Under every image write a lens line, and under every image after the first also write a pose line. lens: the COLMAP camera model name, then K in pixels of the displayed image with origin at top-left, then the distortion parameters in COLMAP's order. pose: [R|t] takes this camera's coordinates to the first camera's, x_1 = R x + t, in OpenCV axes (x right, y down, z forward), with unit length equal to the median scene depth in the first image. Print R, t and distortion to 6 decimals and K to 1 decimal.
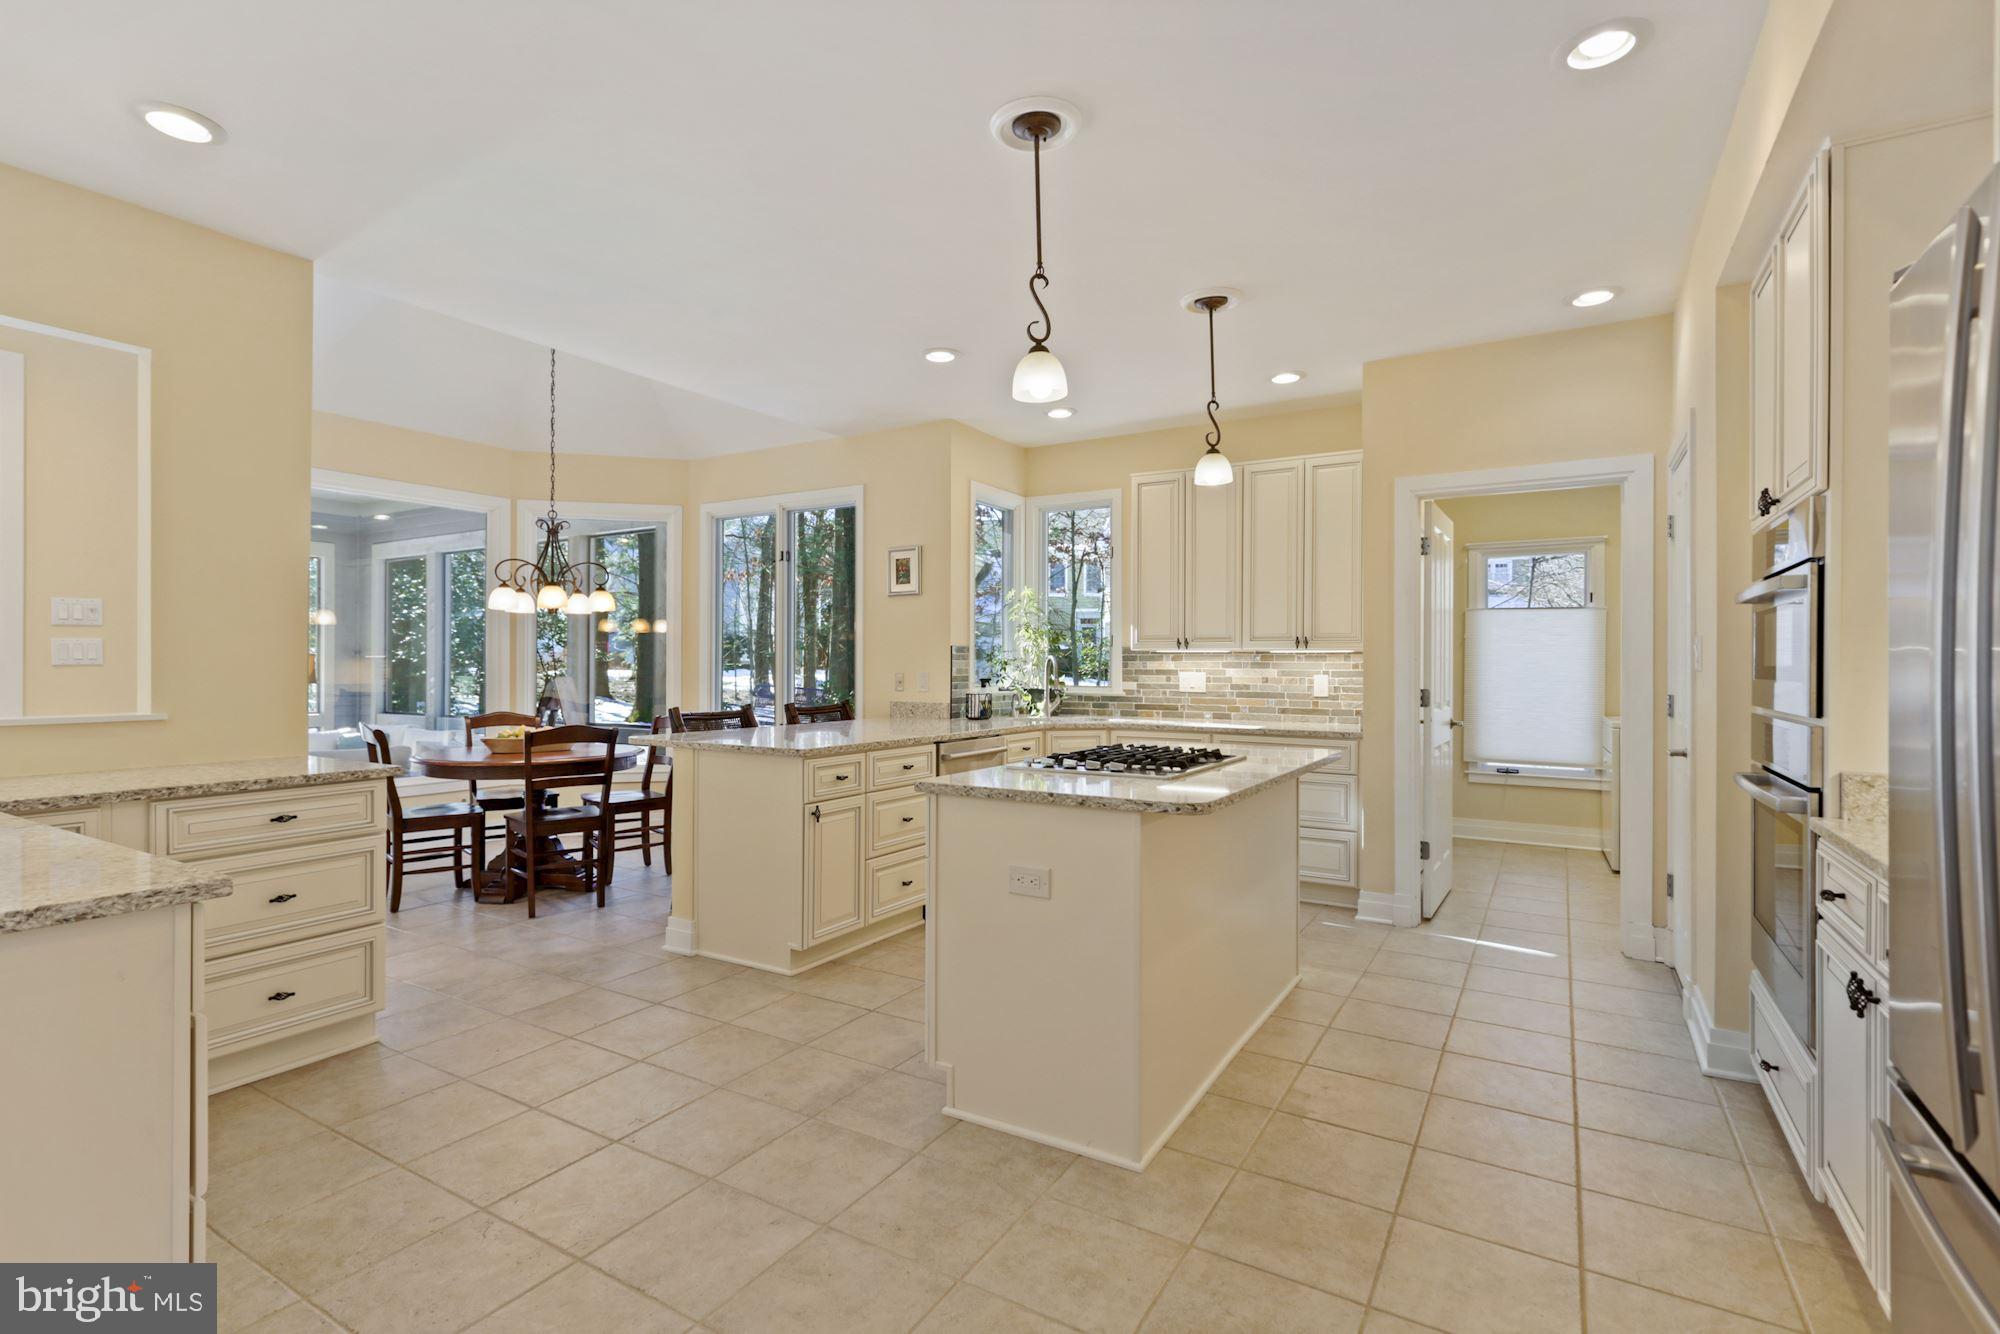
lens RADIAL K [[913.5, 0, 989.0], [0, 913.5, 666.4], [0, 0, 1]] dist [0.002206, 0.000450]
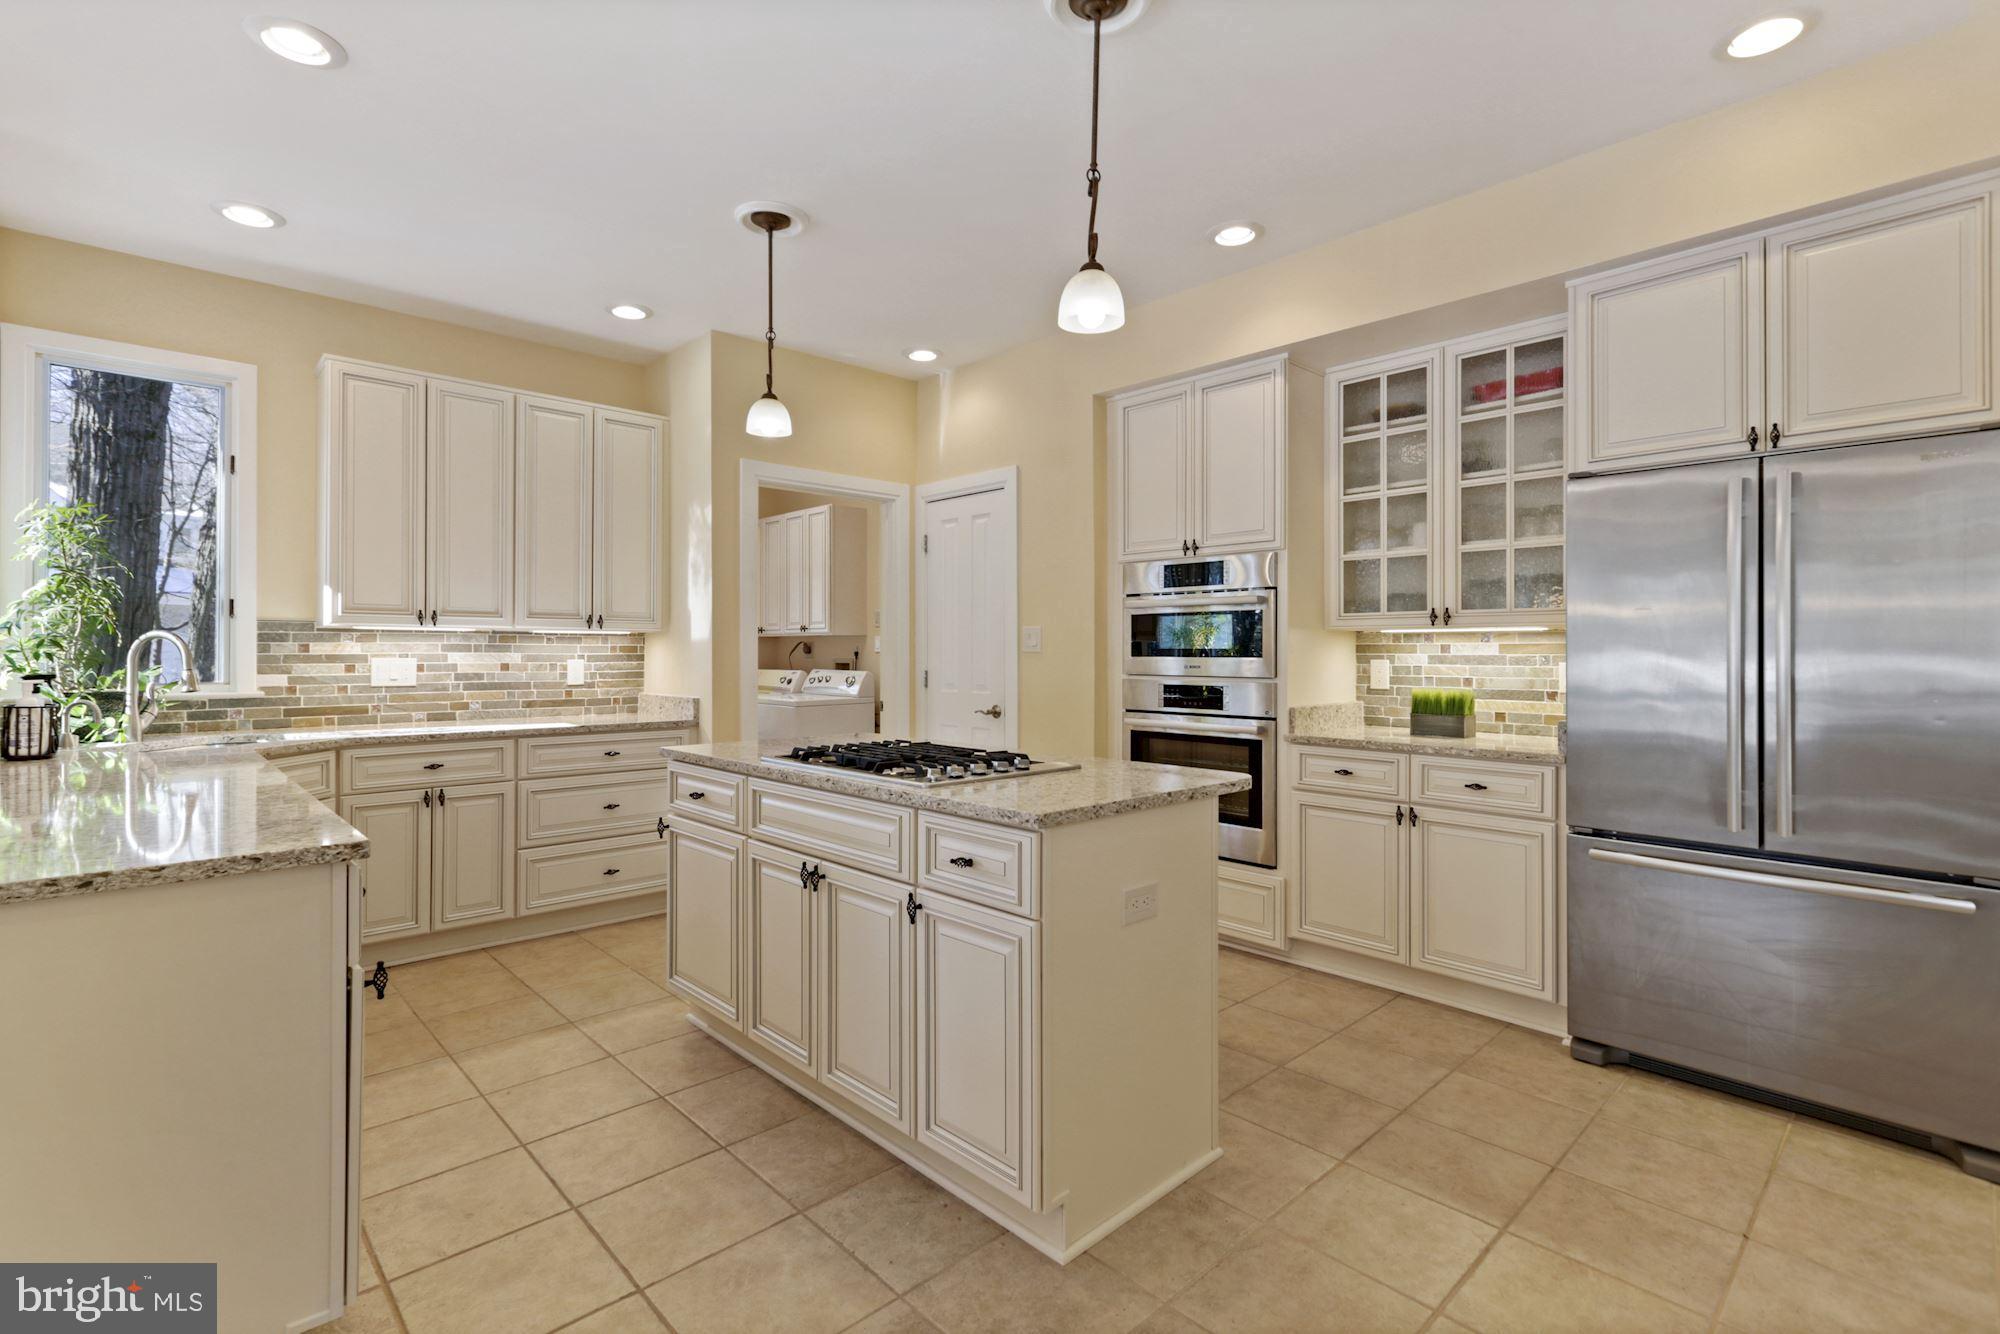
lens RADIAL K [[913.5, 0, 956.4], [0, 913.5, 662.4], [0, 0, 1]] dist [0.002206, 0.000450]
pose [[0.290566, -0.014736, 0.956742, -0.347821], [0.002282, 0.999889, 0.014707, 0.000259], [-0.956852, -0.002090, 0.290567, 0.397230]]
